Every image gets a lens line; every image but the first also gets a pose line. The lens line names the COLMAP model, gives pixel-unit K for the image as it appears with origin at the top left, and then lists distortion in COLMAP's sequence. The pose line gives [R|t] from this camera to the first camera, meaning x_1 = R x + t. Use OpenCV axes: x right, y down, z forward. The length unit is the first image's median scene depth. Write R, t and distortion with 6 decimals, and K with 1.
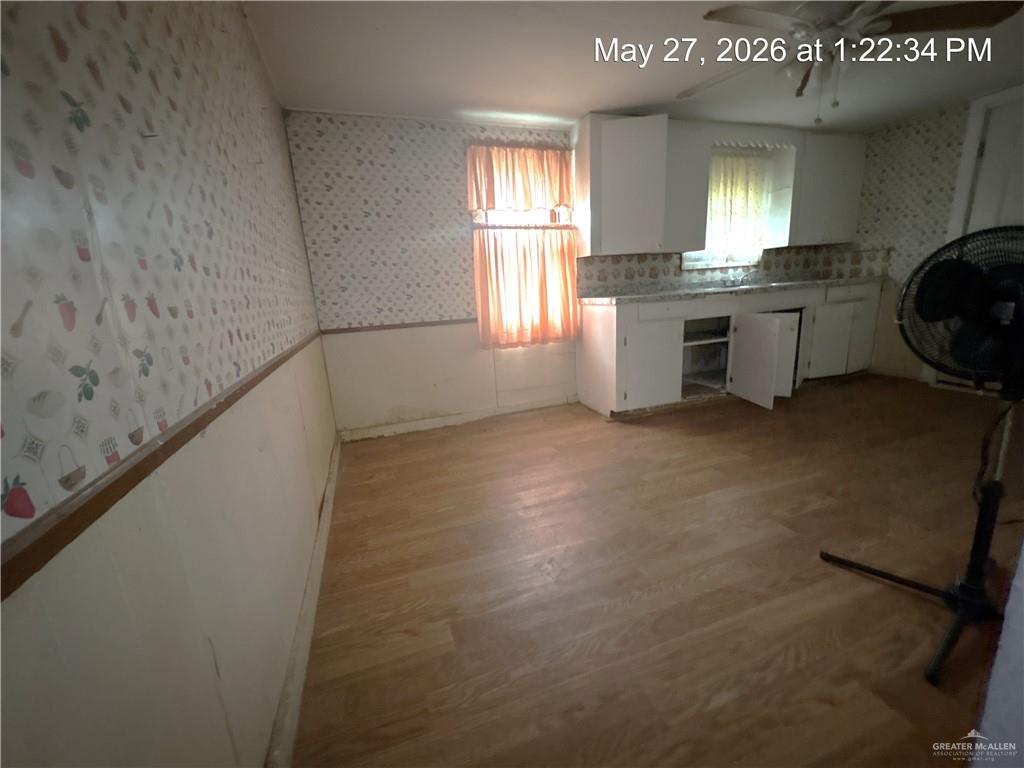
lens RADIAL K [[411.1, 0, 516.0], [0, 411.1, 379.5], [0, 0, 1]] dist [0.001256, -0.000141]
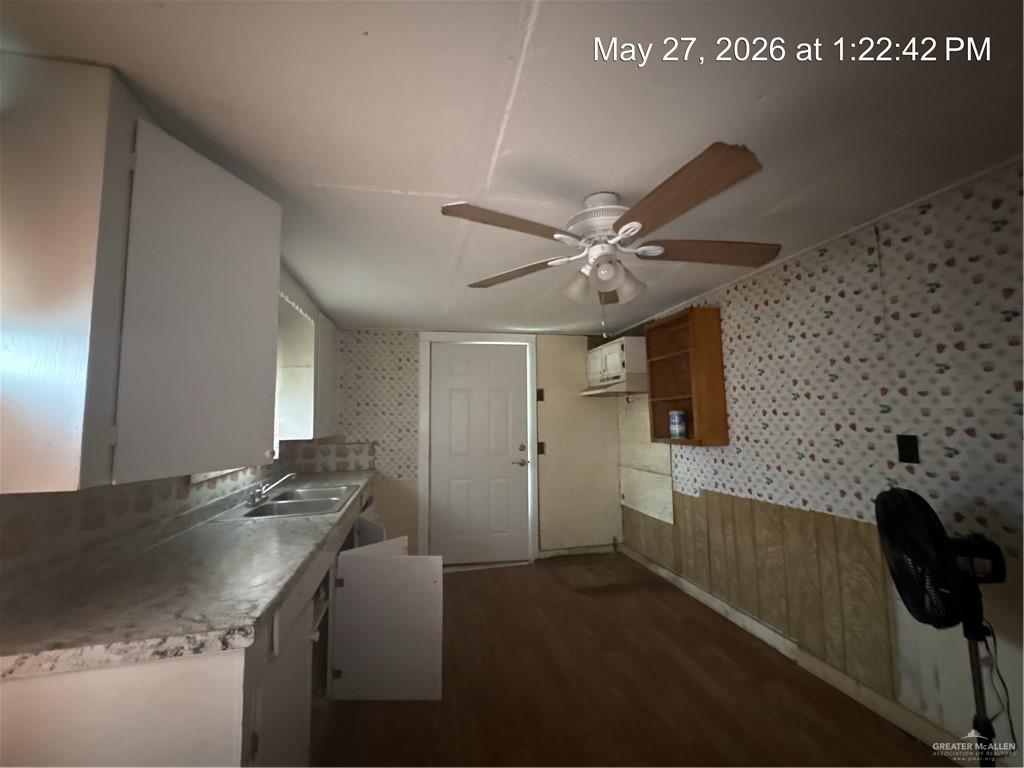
lens RADIAL K [[411.1, 0, 516.7], [0, 411.1, 380.8], [0, 0, 1]] dist [0.001256, -0.000141]
pose [[0.099919, 0.147399, 0.984017, -0.063820], [0.229281, 0.958940, -0.166924, -0.212092], [-0.968218, 0.242296, 0.062021, 0.554586]]
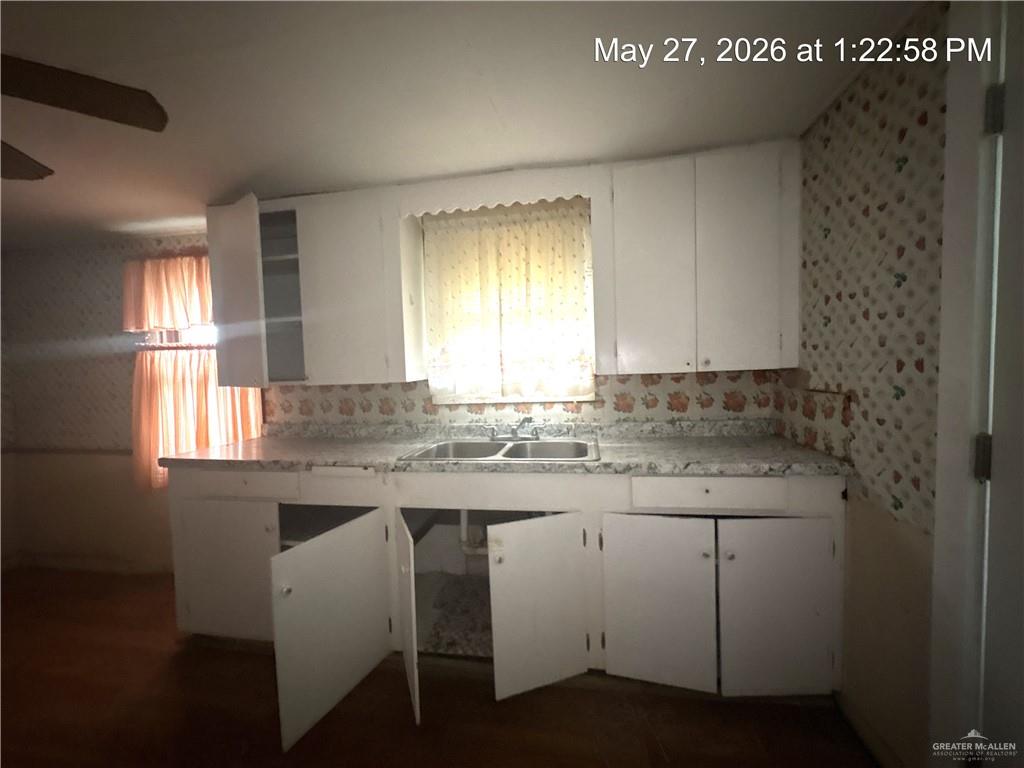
lens RADIAL K [[411.1, 0, 513.1], [0, 411.1, 385.5], [0, 0, 1]] dist [0.001256, -0.000141]
pose [[0.871804, 0.057323, -0.486490, 0.806203], [-0.130549, 0.984400, -0.117955, -0.235315], [0.472139, 0.166345, 0.865687, 0.506679]]
